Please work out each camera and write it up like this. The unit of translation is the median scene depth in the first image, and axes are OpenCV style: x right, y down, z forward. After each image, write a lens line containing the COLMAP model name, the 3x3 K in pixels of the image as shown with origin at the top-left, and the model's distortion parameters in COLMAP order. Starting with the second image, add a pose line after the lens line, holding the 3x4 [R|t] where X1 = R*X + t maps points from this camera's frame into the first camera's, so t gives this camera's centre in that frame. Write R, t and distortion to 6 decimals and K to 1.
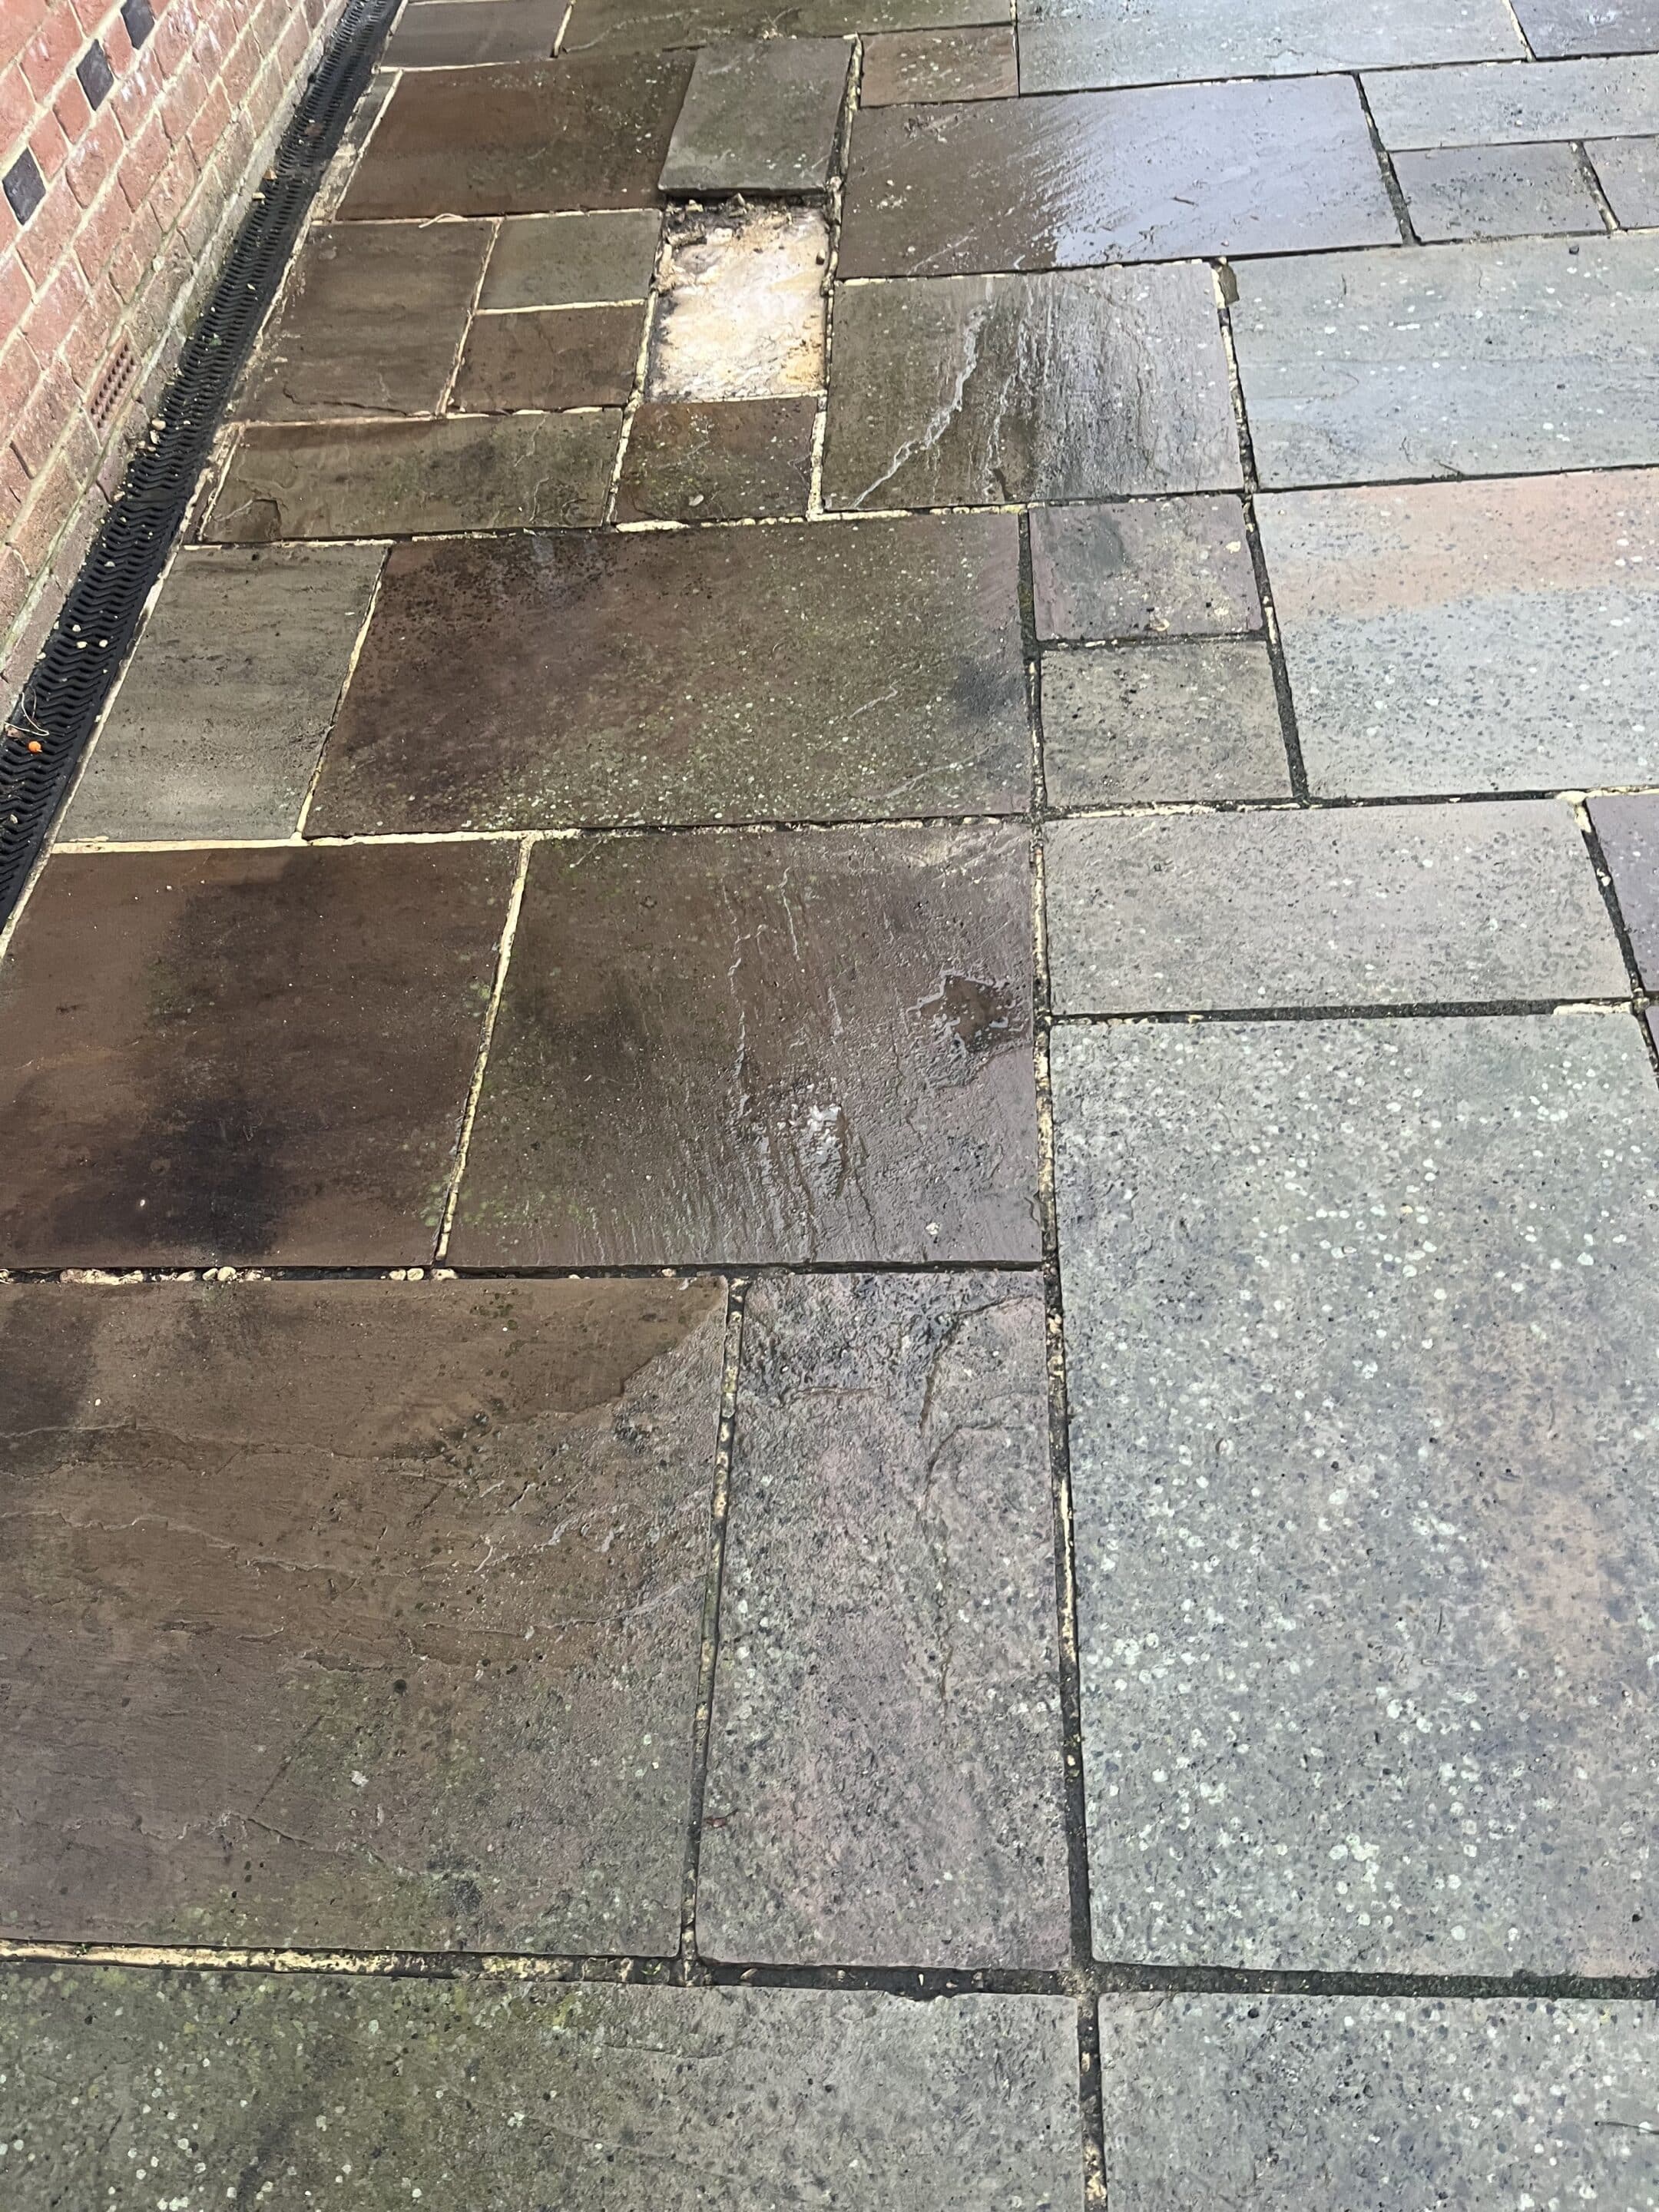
lens RADIAL K [[1676.3, 0, 830.2], [0, 1676.3, 1113.4], [0, 0, 1]] dist [0.064268, -0.100149]
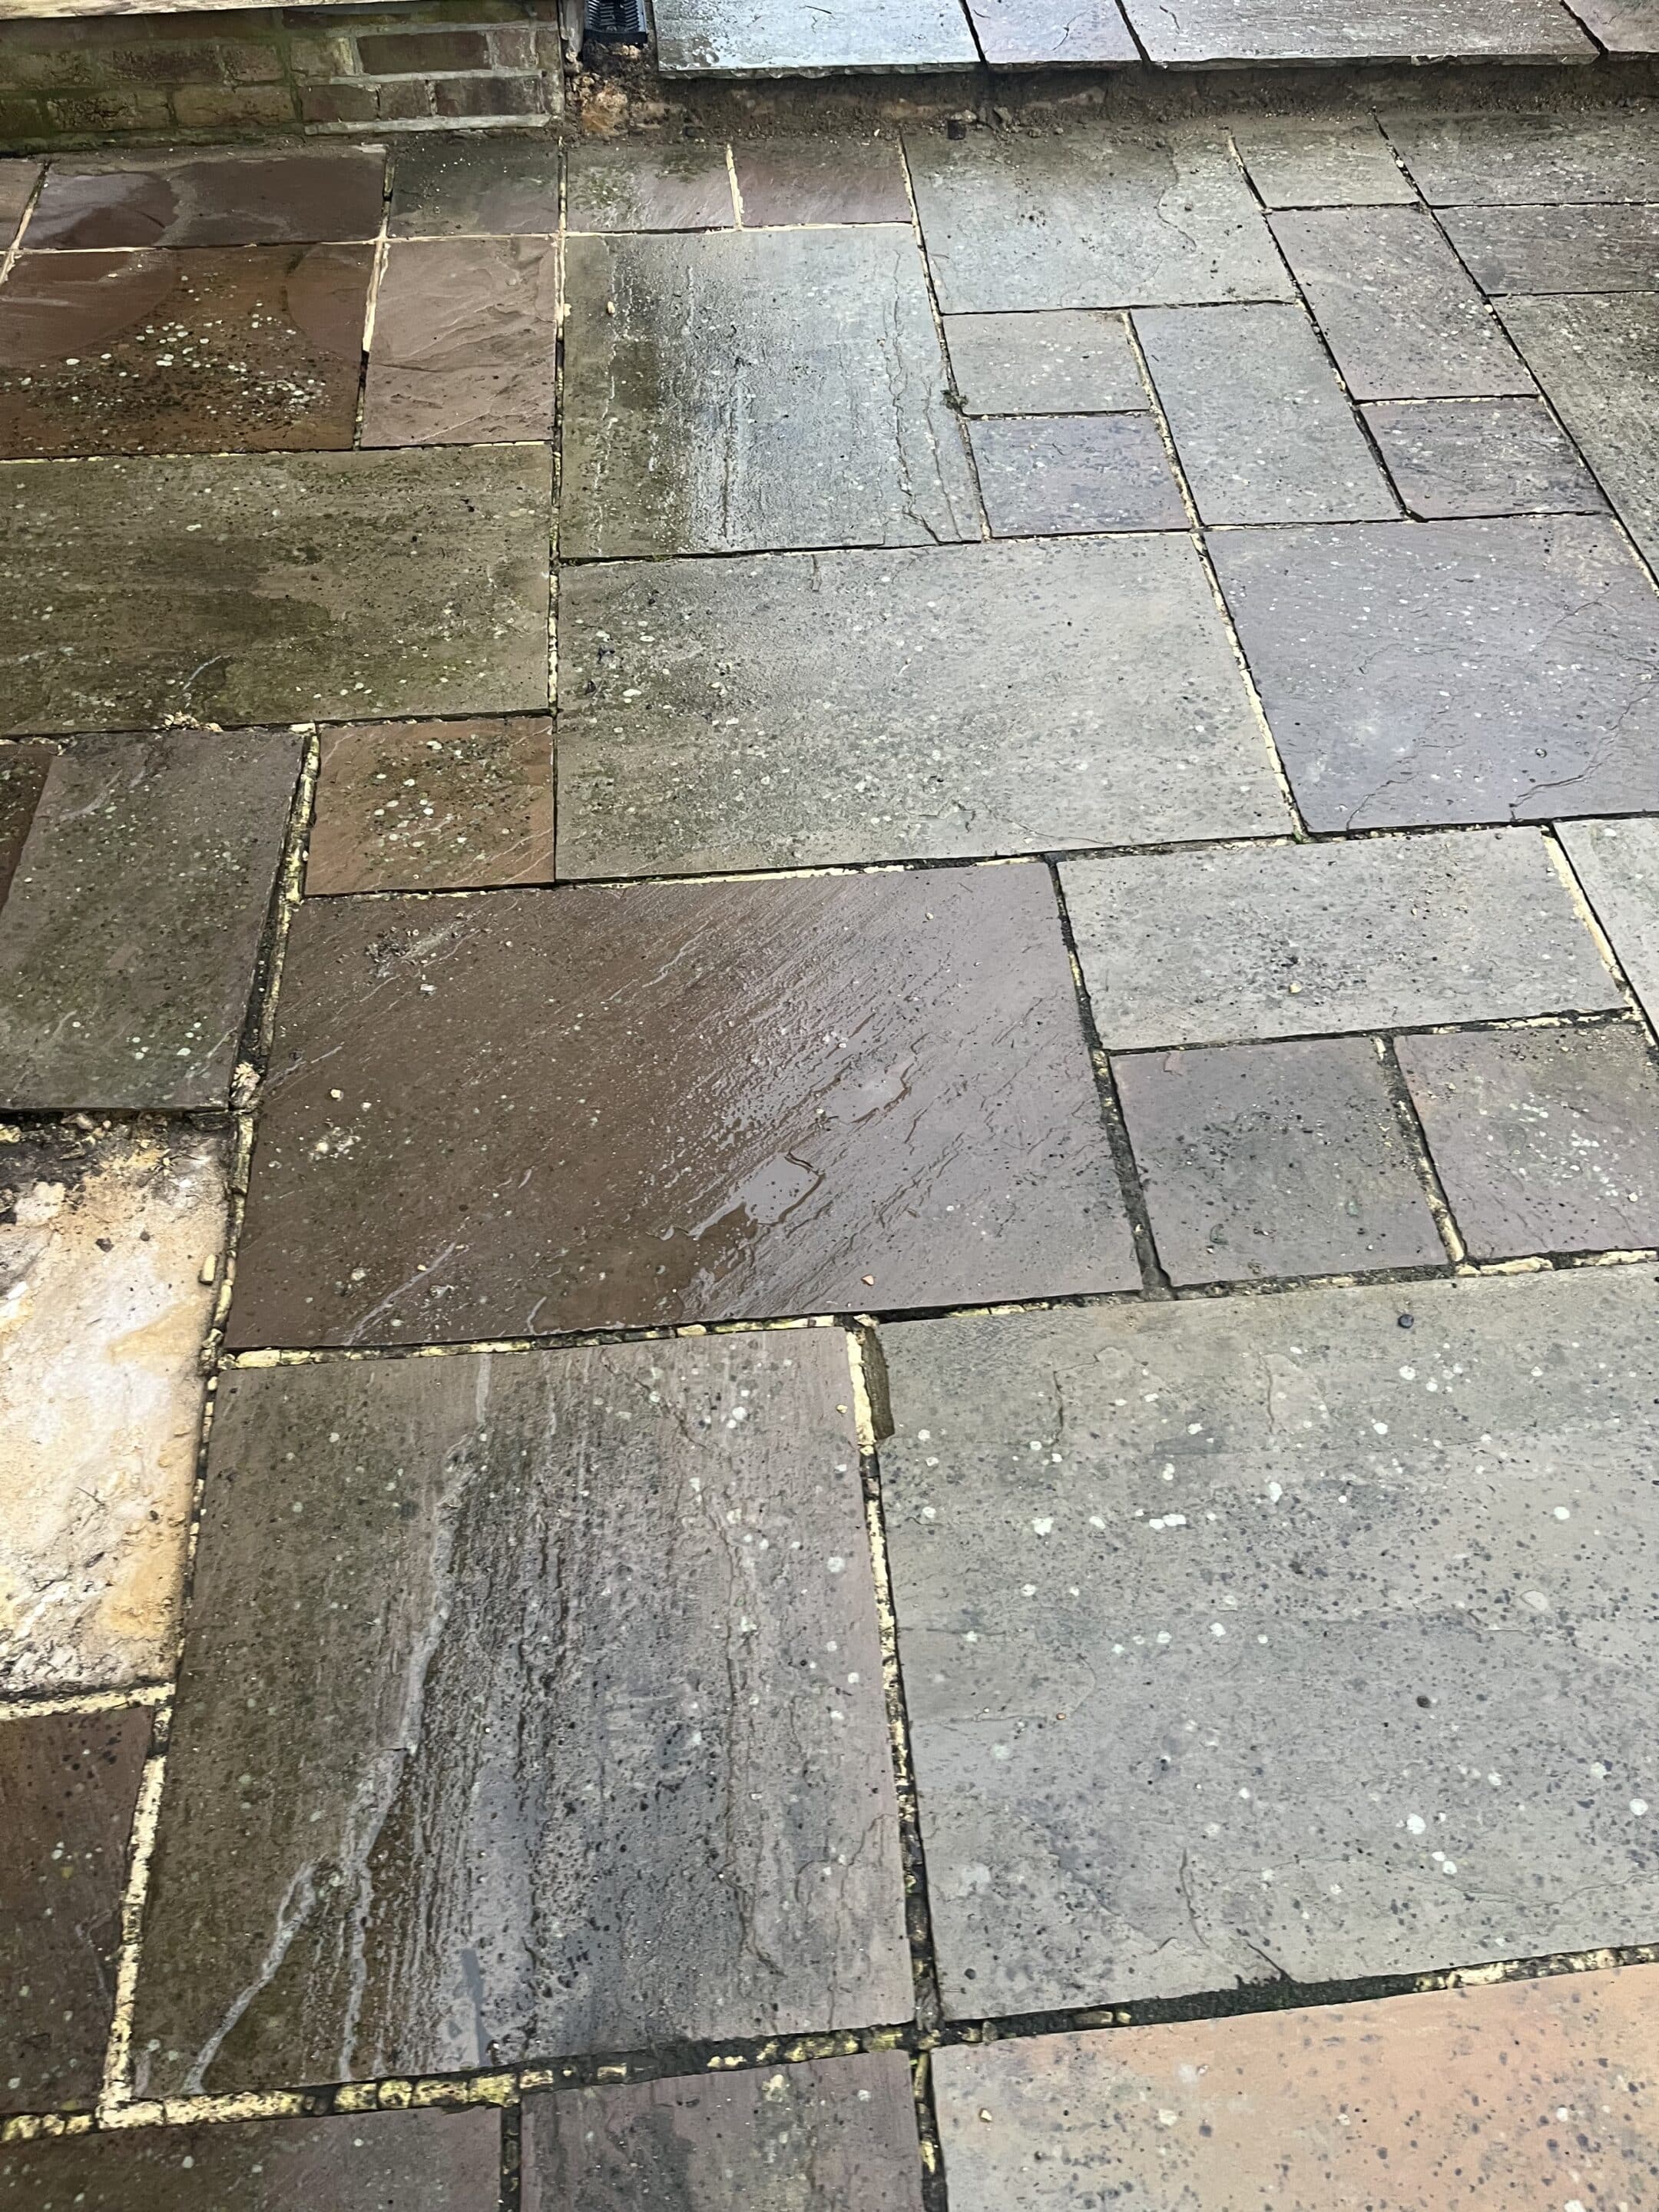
lens RADIAL K [[1676.3, 0, 844.9], [0, 1676.3, 1075.7], [0, 0, 1]] dist [0.064268, -0.100149]
pose [[0.984851, -0.046617, 0.167018, 0.122882], [0.050693, 0.998510, -0.020221, -0.566673], [-0.165826, 0.028381, 0.985746, 0.383378]]
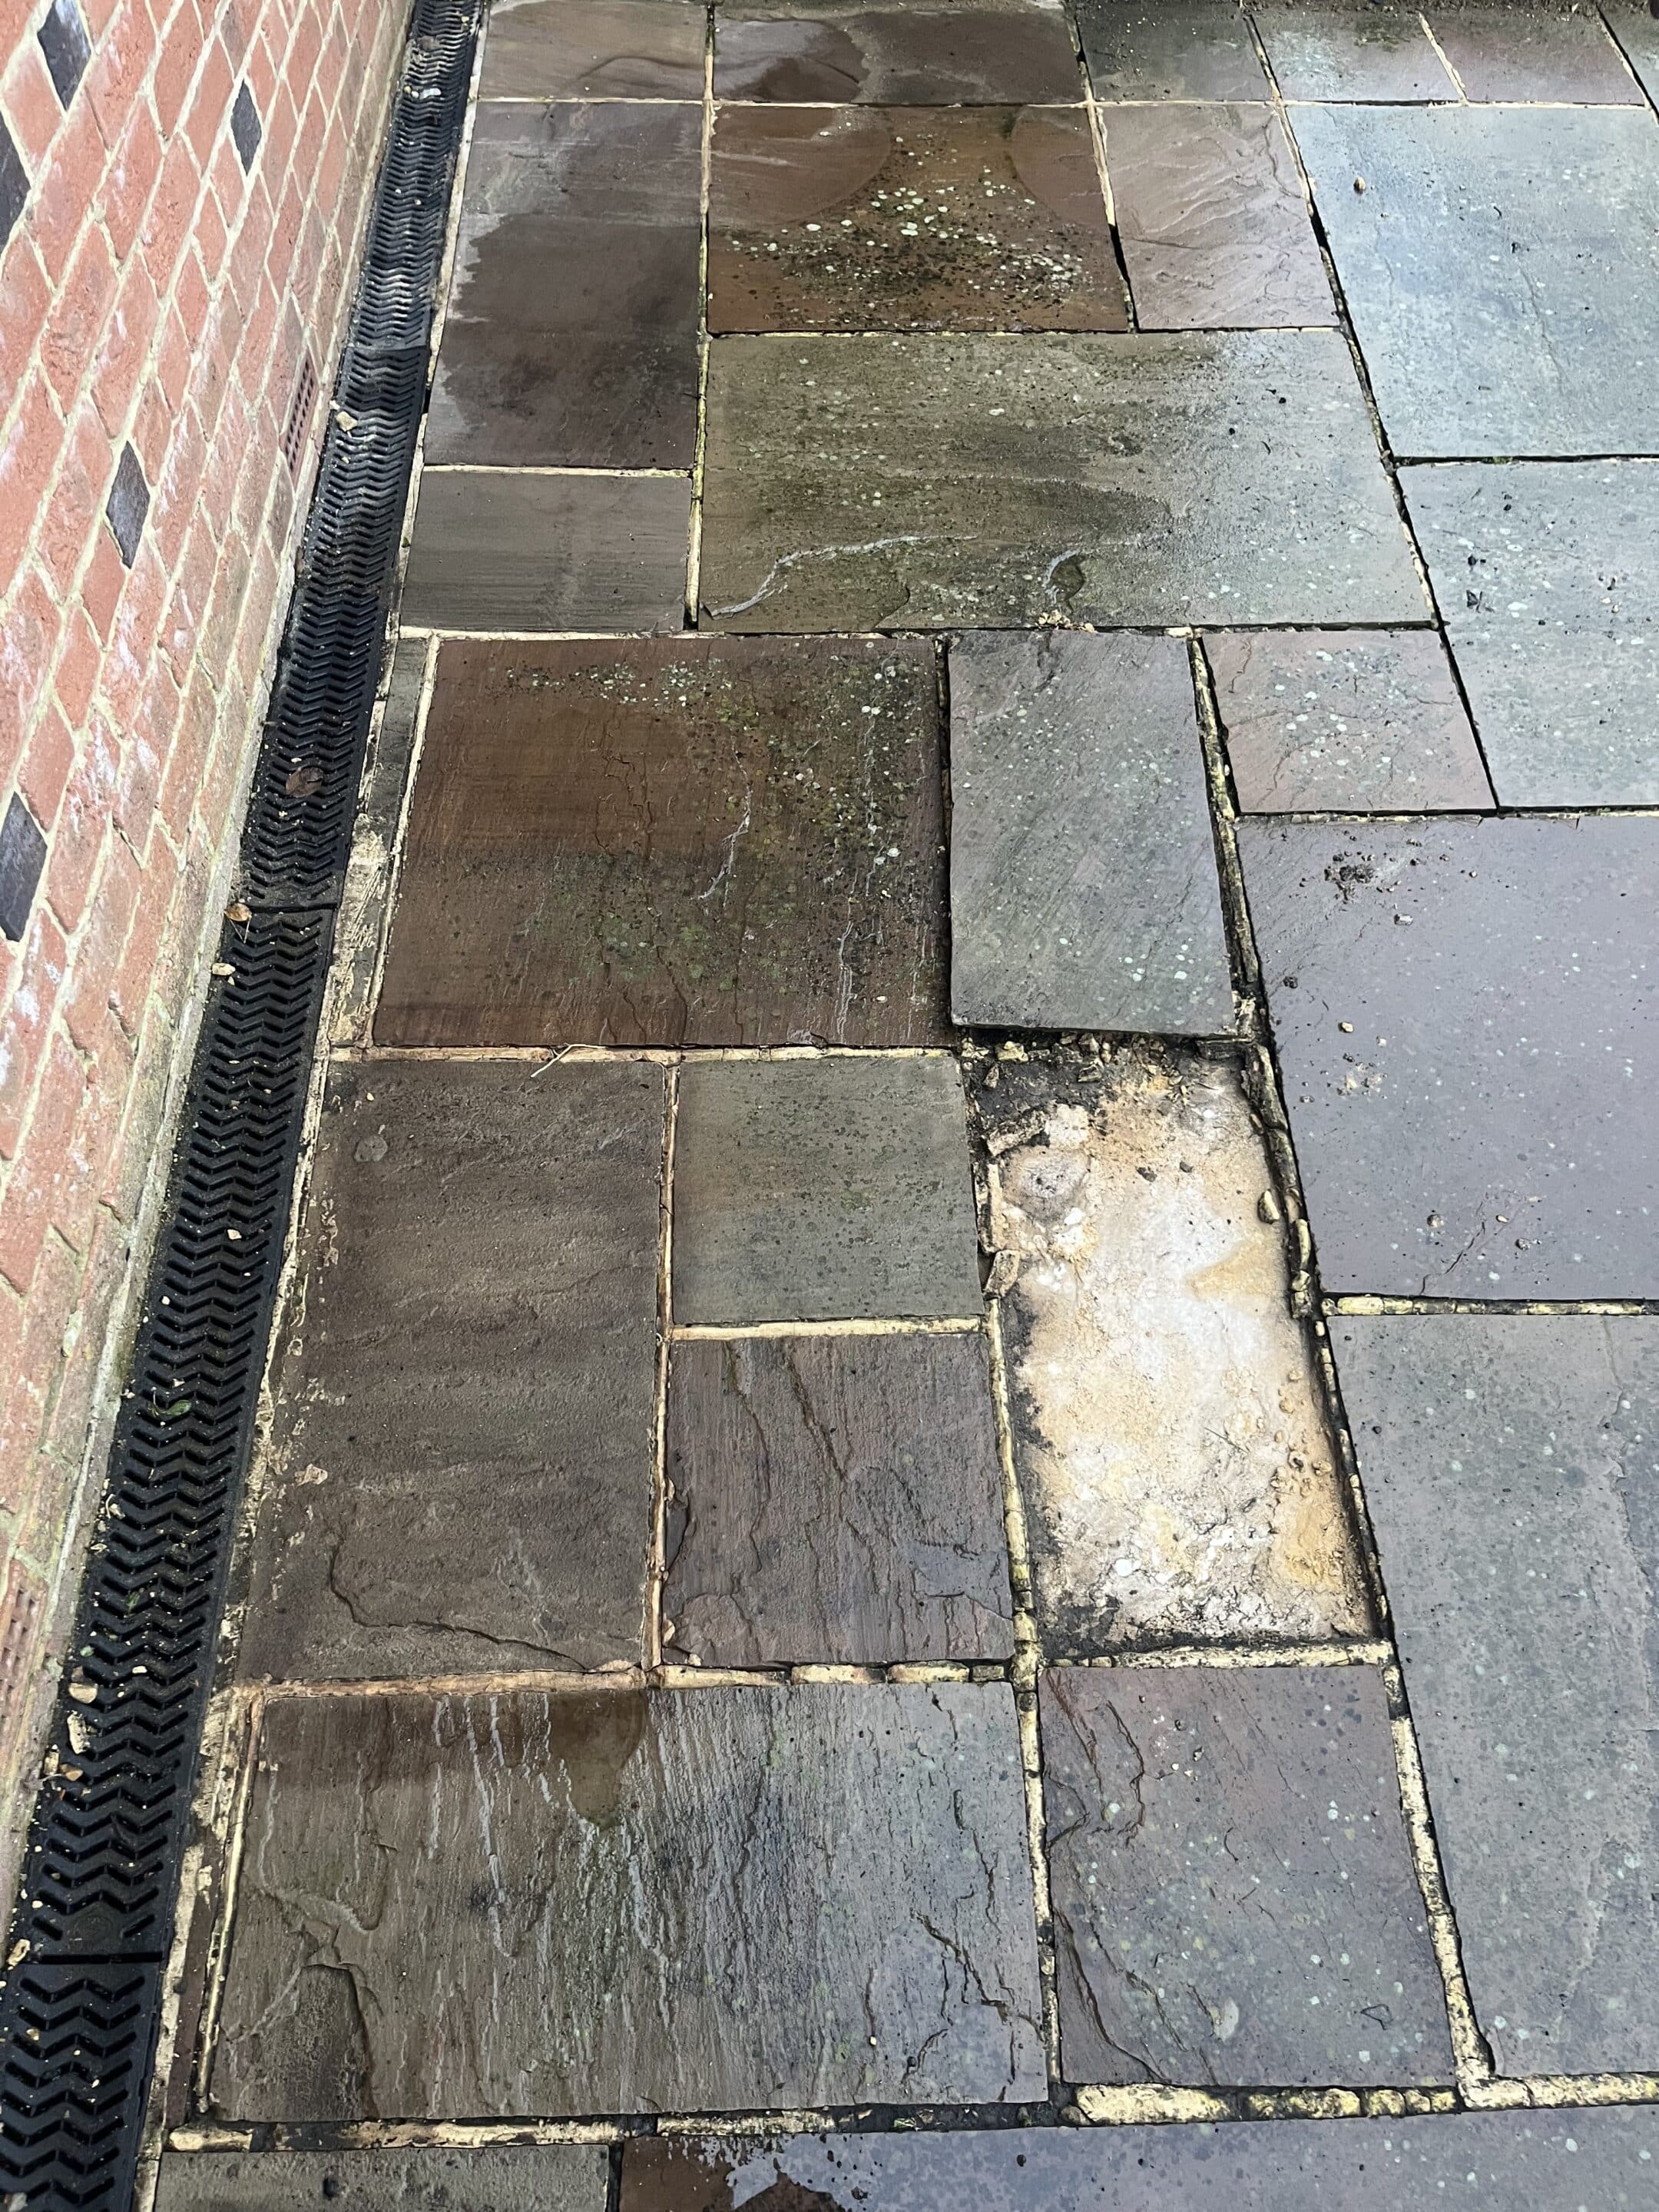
lens RADIAL K [[1676.3, 0, 828.9], [0, 1676.3, 1080.8], [0, 0, 1]] dist [0.064268, -0.100149]
pose [[0.992847, -0.002062, 0.119377, -0.227622], [-0.002630, 0.999231, 0.039133, -0.587111], [-0.119366, -0.039167, 0.992078, 0.463937]]
